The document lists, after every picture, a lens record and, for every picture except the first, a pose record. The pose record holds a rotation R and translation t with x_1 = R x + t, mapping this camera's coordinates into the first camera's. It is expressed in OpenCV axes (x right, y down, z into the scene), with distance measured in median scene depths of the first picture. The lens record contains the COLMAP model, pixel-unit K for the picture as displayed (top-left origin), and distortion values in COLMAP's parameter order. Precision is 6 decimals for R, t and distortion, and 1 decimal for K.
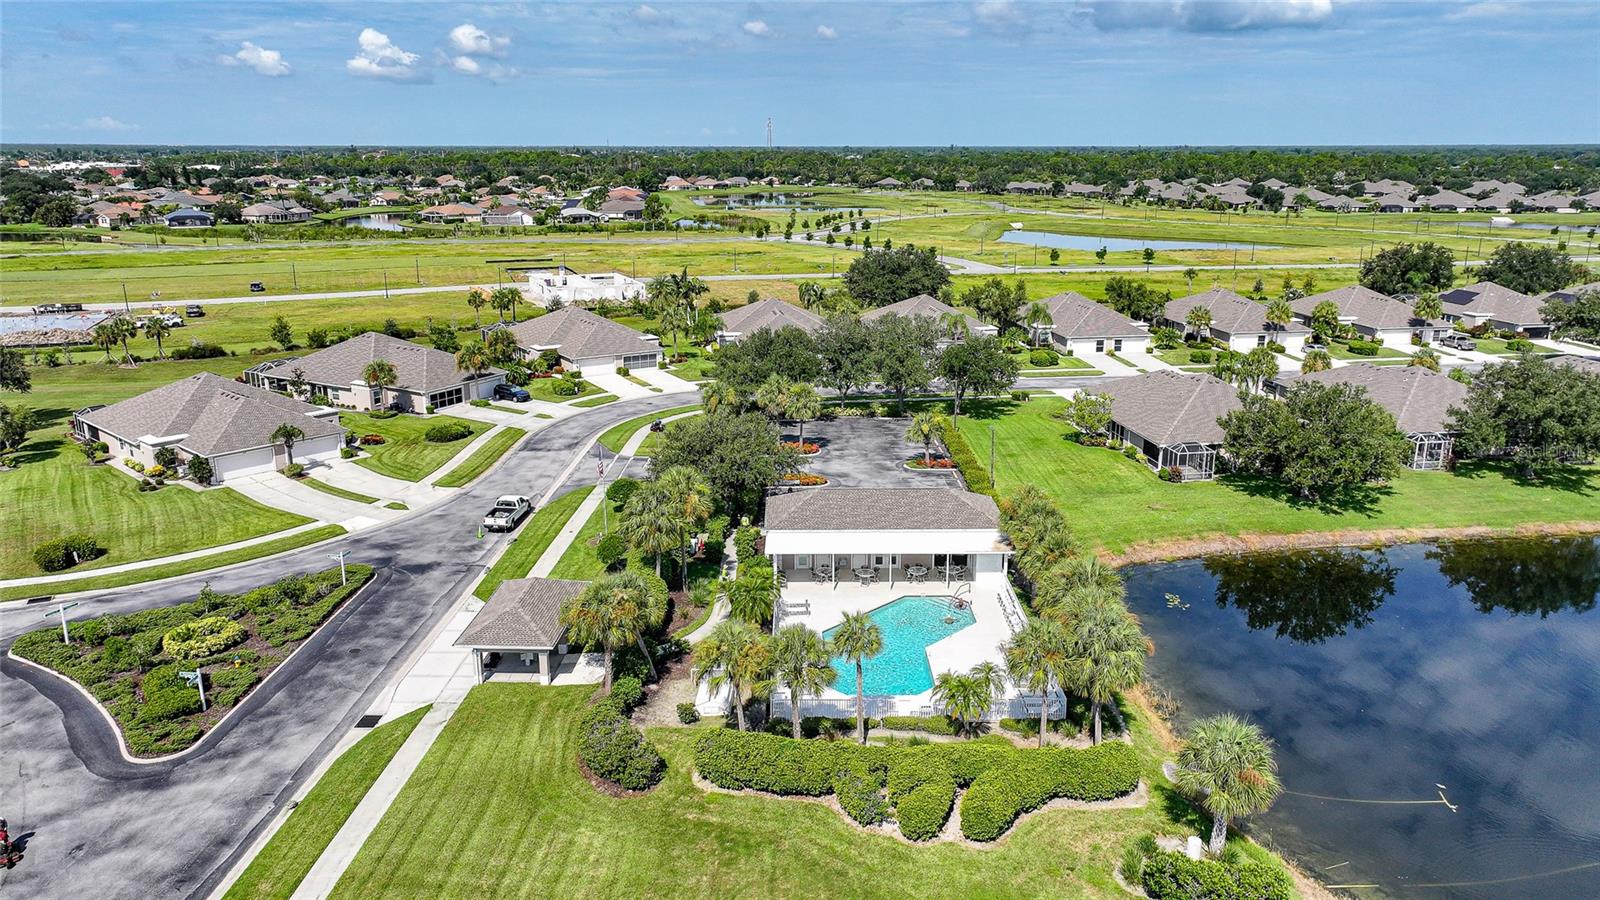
lens RADIAL K [[1099.4, 0, 800.0], [0, 1099.4, 450.0], [0, 0, 1]] dist [-0.000735, 0.000796]
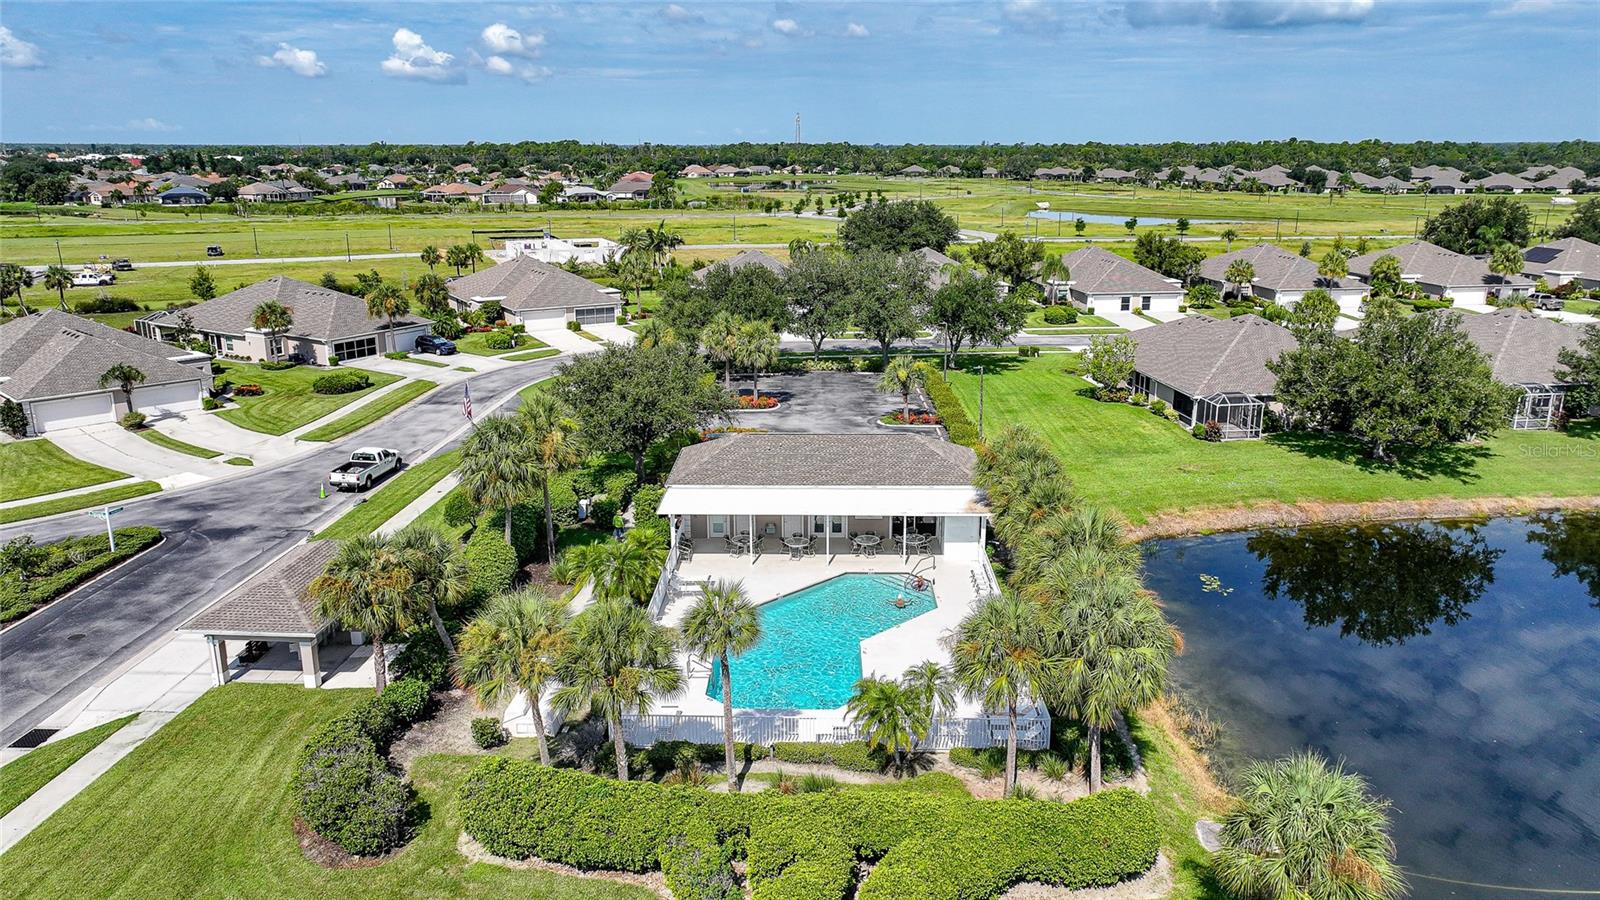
lens RADIAL K [[1099.4, 0, 800.0], [0, 1099.4, 450.0], [0, 0, 1]] dist [-0.000735, 0.000796]
pose [[0.999605, 0.006408, -0.027377, 0.055583], [-0.006407, 0.999979, 0.000146, 0.033155], [0.027377, 0.000029, 0.999625, 0.170155]]
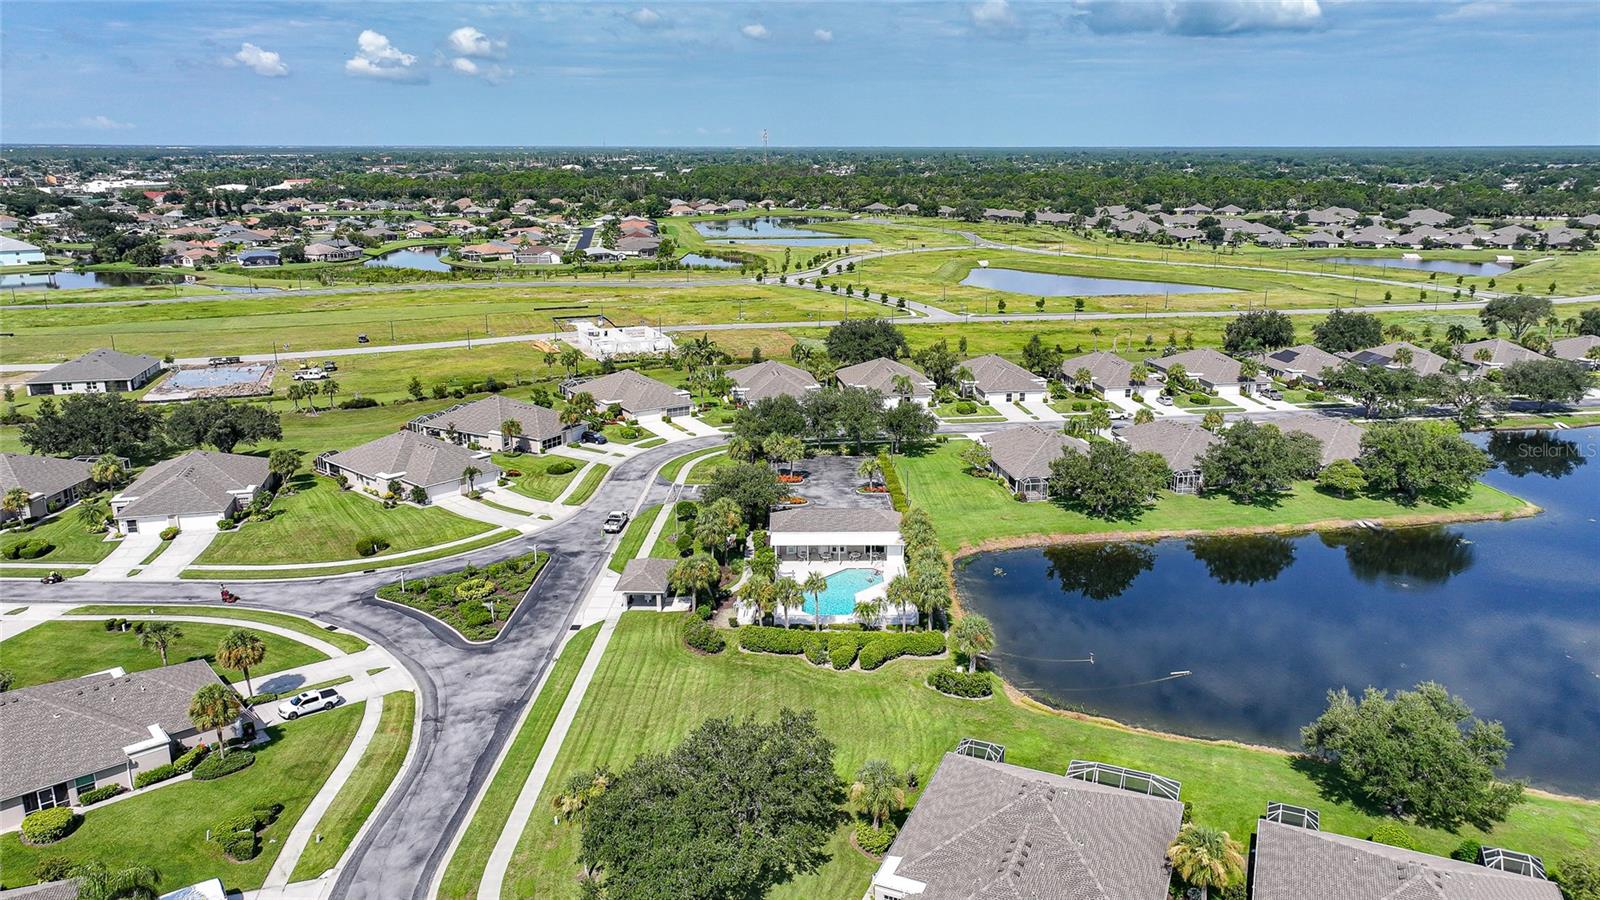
lens RADIAL K [[1099.4, 0, 800.0], [0, 1099.4, 450.0], [0, 0, 1]] dist [-0.000735, 0.000796]
pose [[0.999991, -0.000573, 0.004088, 0.006655], [0.000570, 0.999999, 0.000848, -0.042836], [-0.004089, -0.000846, 0.999991, -0.540485]]
